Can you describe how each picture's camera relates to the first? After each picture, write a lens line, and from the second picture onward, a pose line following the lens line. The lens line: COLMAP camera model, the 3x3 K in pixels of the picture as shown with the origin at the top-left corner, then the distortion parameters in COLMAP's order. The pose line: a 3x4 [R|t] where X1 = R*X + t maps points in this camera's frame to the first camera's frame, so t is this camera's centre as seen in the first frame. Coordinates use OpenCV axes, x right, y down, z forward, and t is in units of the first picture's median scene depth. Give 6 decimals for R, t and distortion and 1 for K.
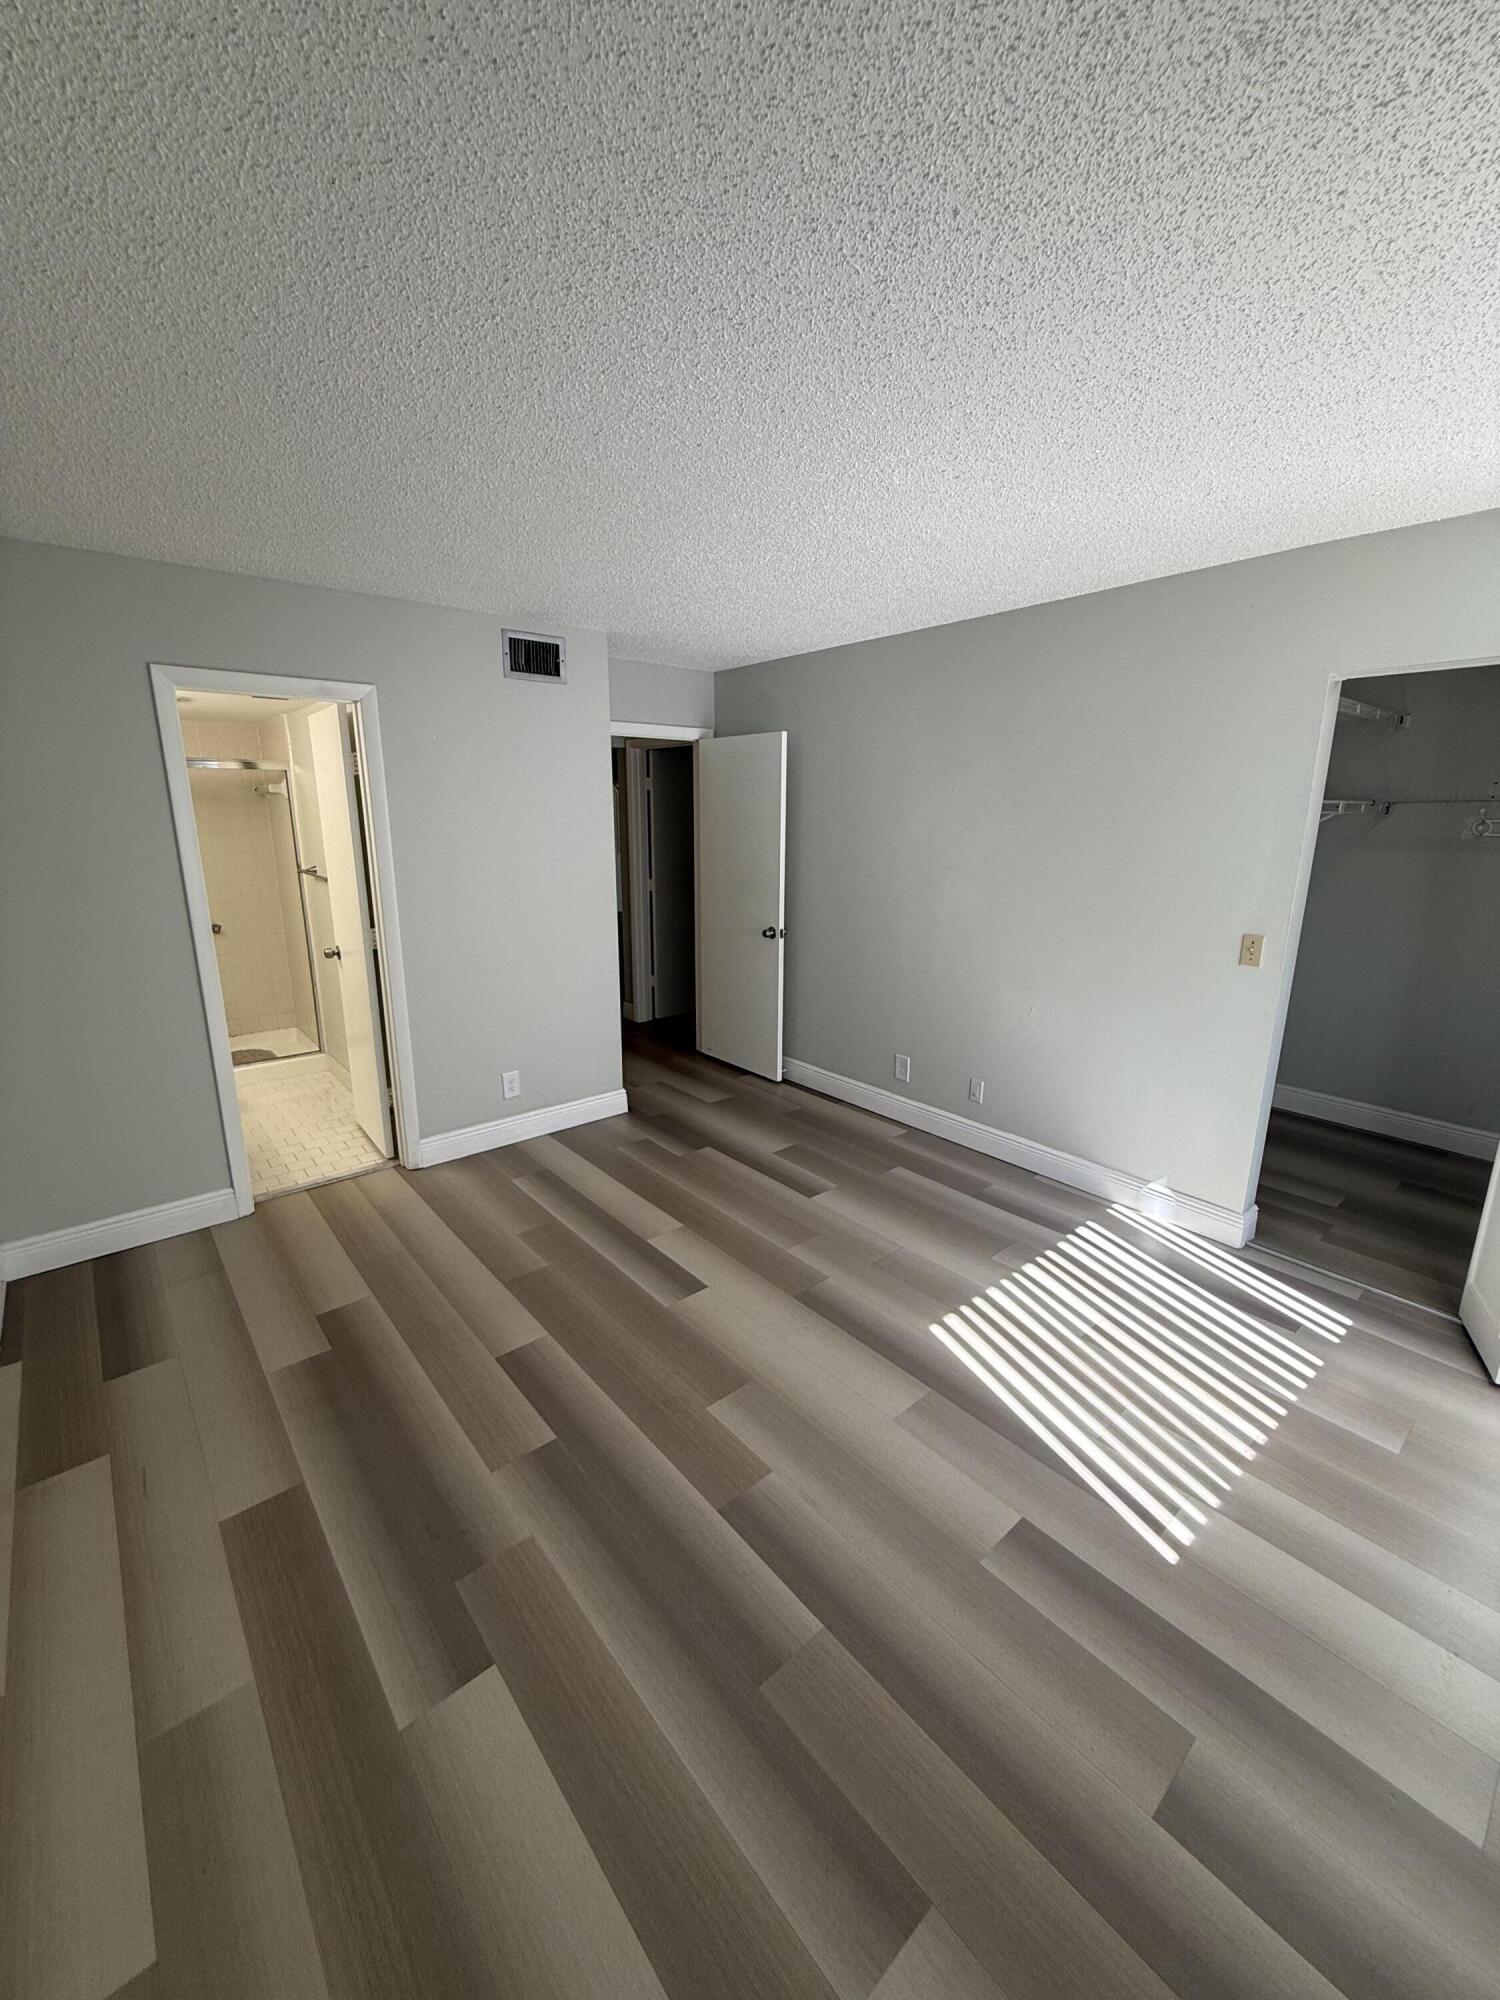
lens RADIAL K [[798.2, 0, 752.1], [0, 798.2, 999.1], [0, 0, 1]] dist [-0.002145, 0.000525]
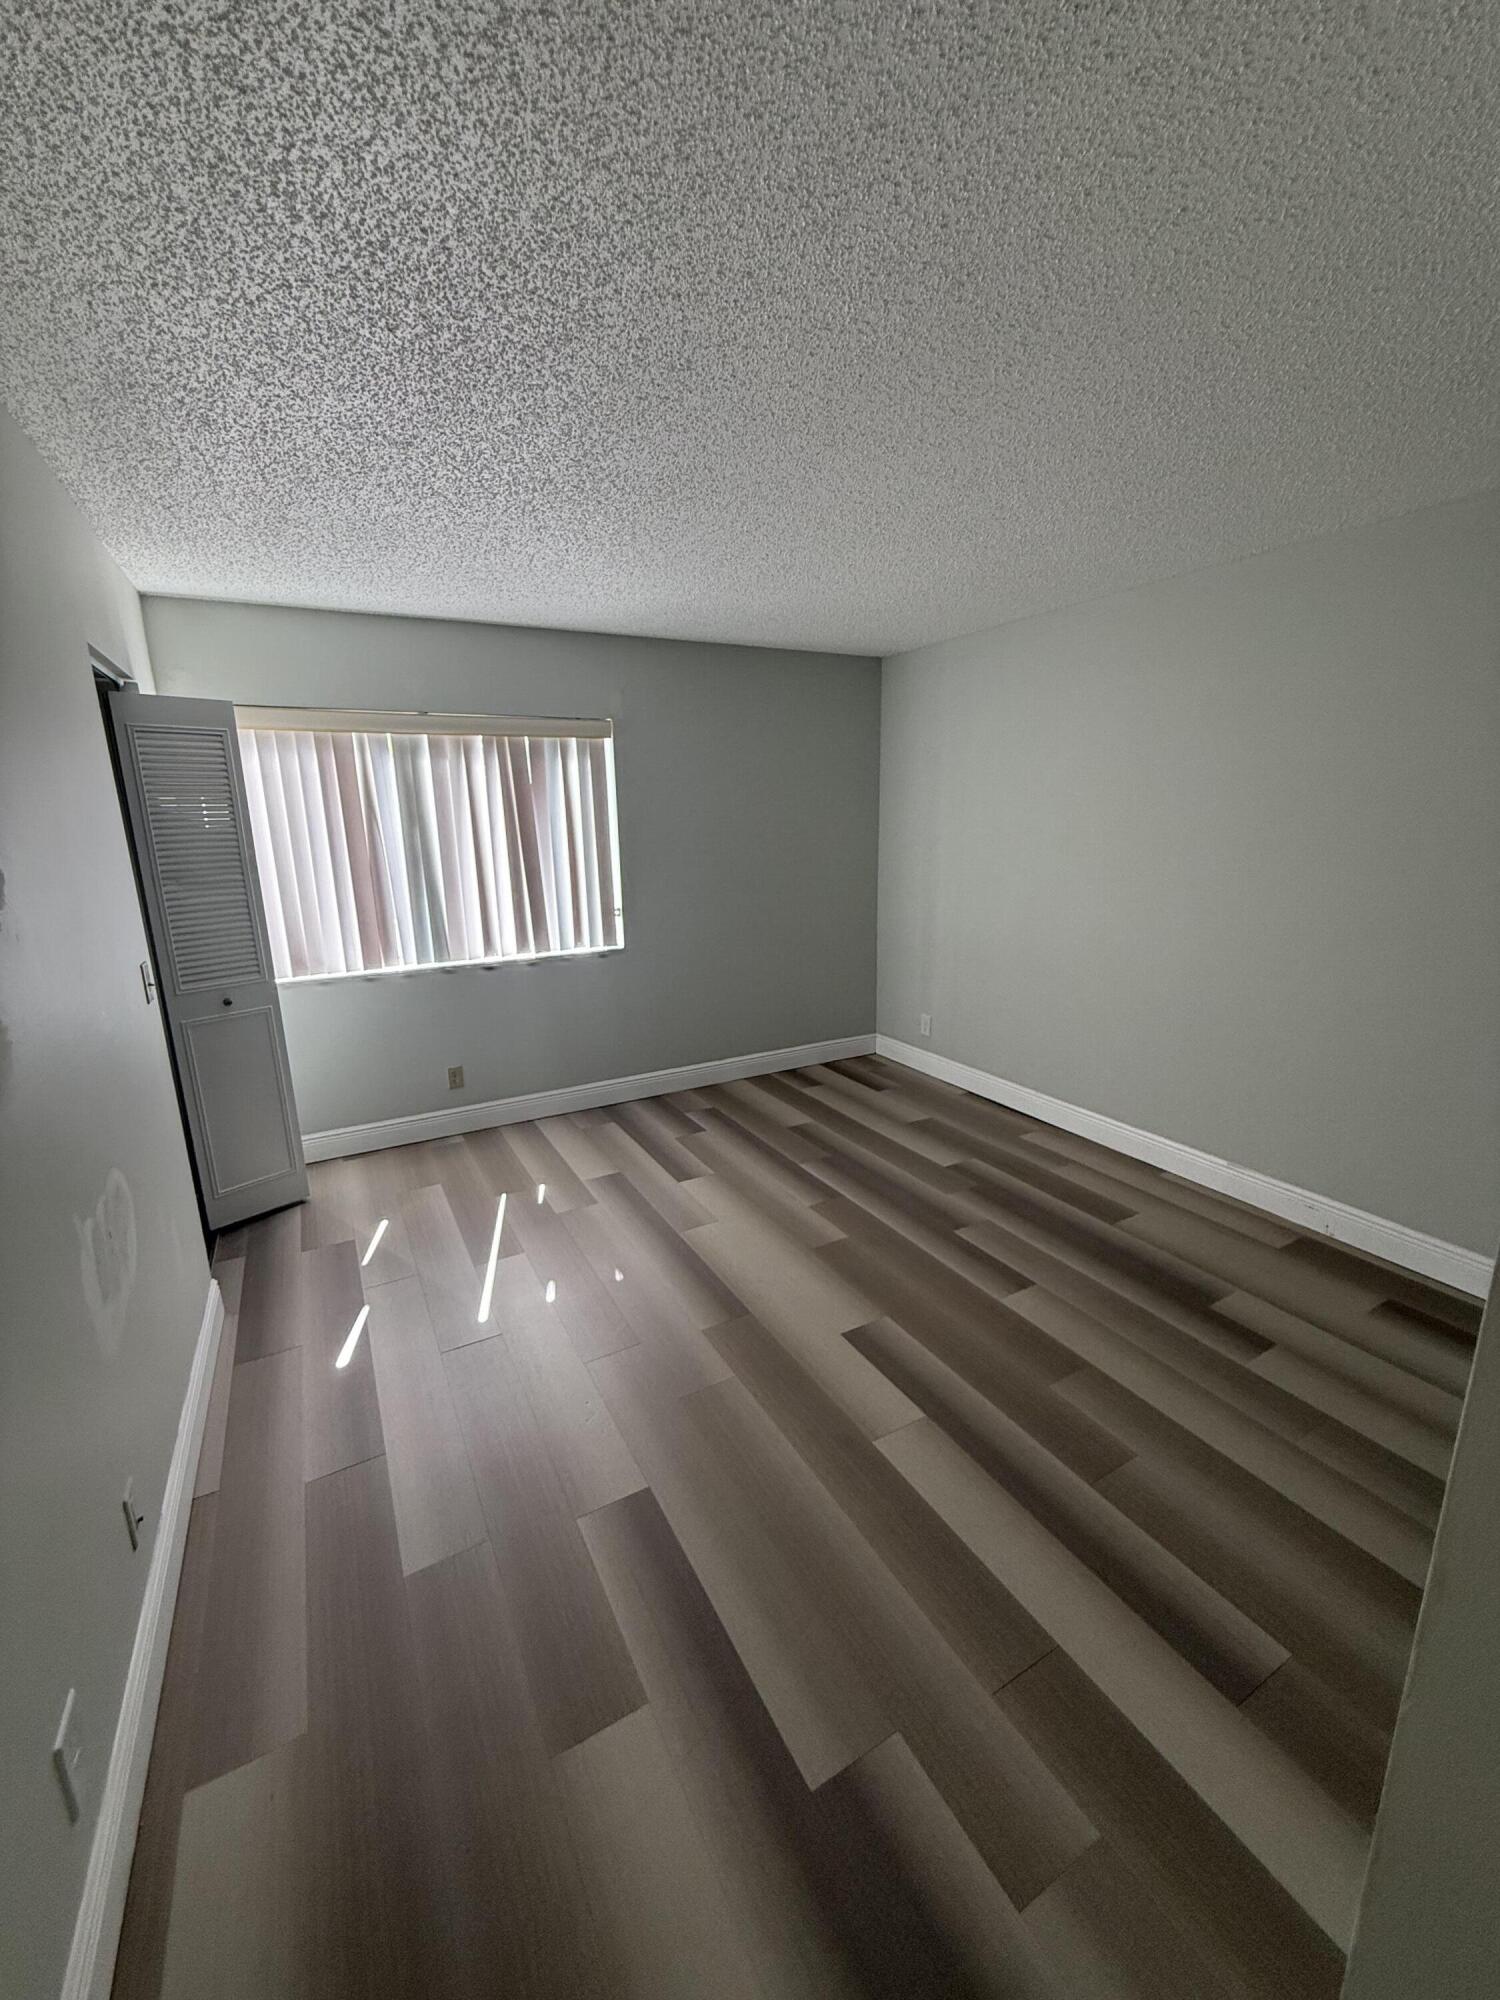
lens RADIAL K [[798.2, 0, 753.1], [0, 798.2, 998.1], [0, 0, 1]] dist [-0.002145, 0.000525]
pose [[-0.980377, -0.038866, 0.193262, -0.138052], [0.053349, 0.891480, 0.449908, -0.440316], [-0.189776, 0.451389, -0.871913, 1.927977]]
